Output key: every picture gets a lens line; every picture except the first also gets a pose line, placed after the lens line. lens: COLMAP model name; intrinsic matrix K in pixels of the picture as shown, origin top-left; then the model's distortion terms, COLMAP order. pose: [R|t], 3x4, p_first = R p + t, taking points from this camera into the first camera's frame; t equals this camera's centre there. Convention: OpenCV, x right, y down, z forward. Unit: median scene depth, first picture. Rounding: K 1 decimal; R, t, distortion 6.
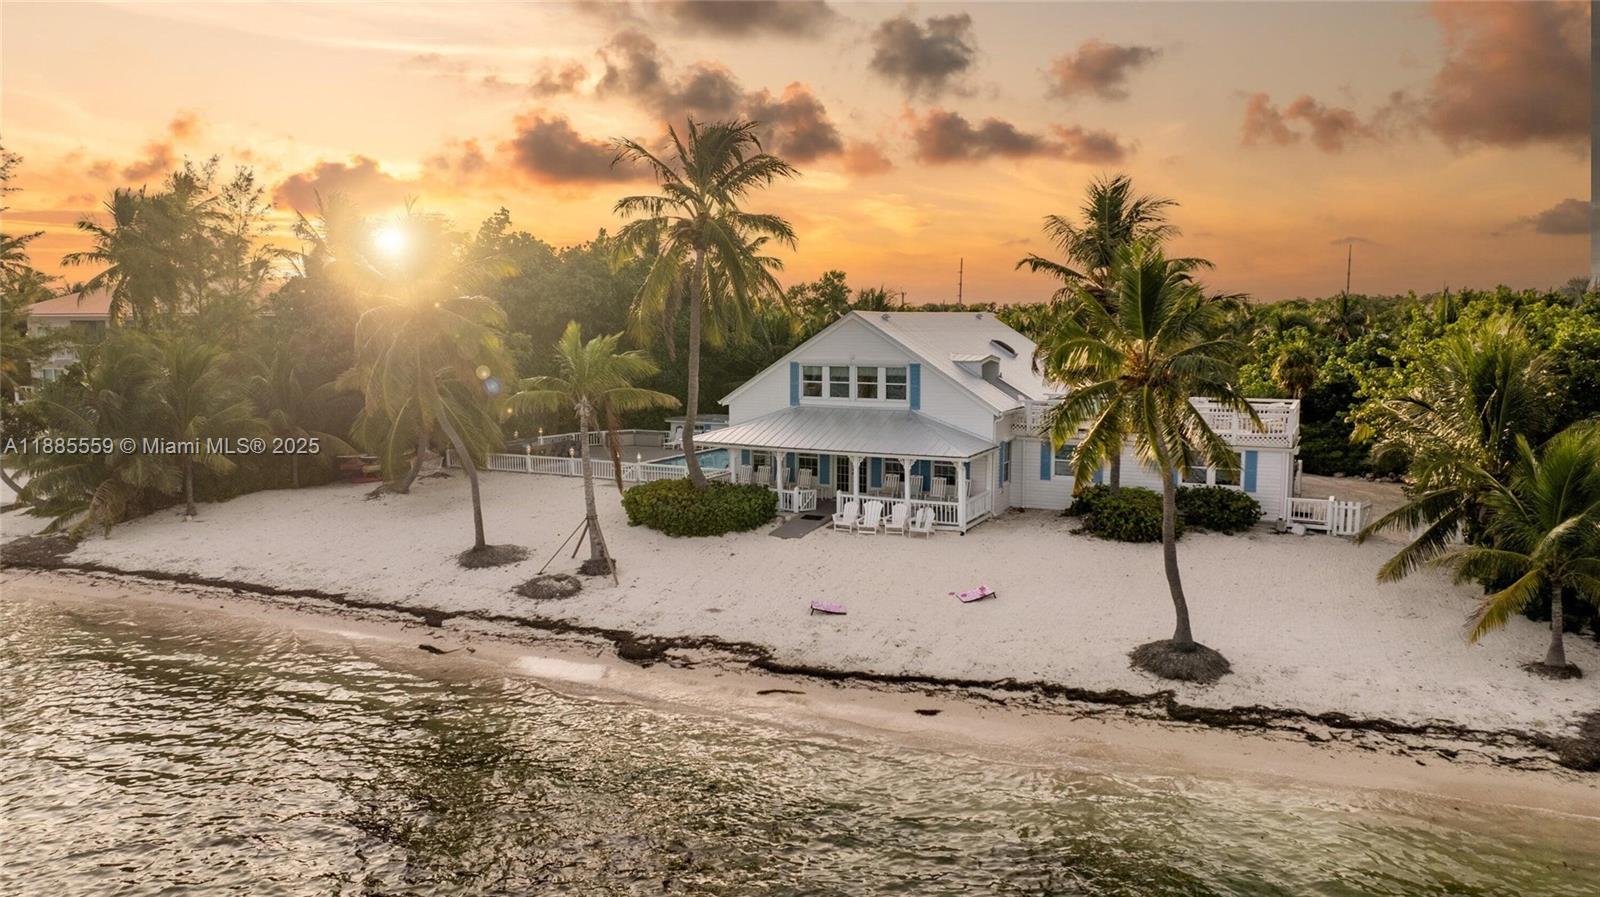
lens RADIAL K [[1134.3, 0, 779.5], [0, 1134.3, 448.8], [0, 0, 1]] dist [-0.005592, -0.003450]
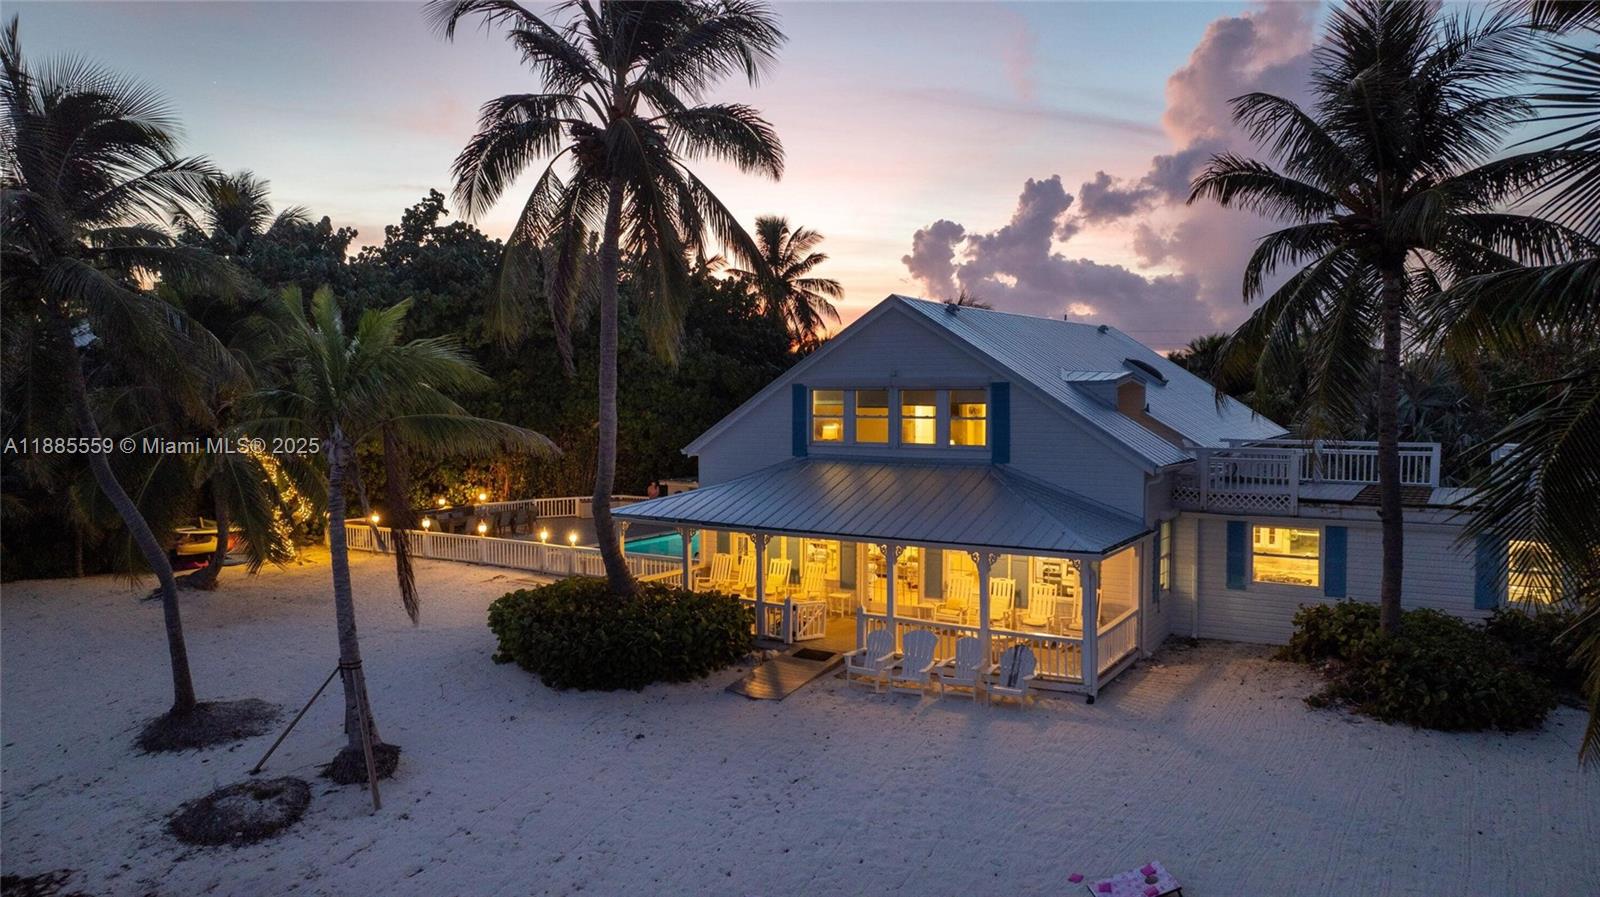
lens RADIAL K [[1134.3, 0, 779.5], [0, 1134.3, 448.8], [0, 0, 1]] dist [-0.005592, -0.003450]
pose [[0.996169, 0.004725, -0.087321, 0.063070], [-0.009964, 0.998169, -0.059655, -0.006946], [0.086880, 0.060297, 0.994392, 0.455163]]
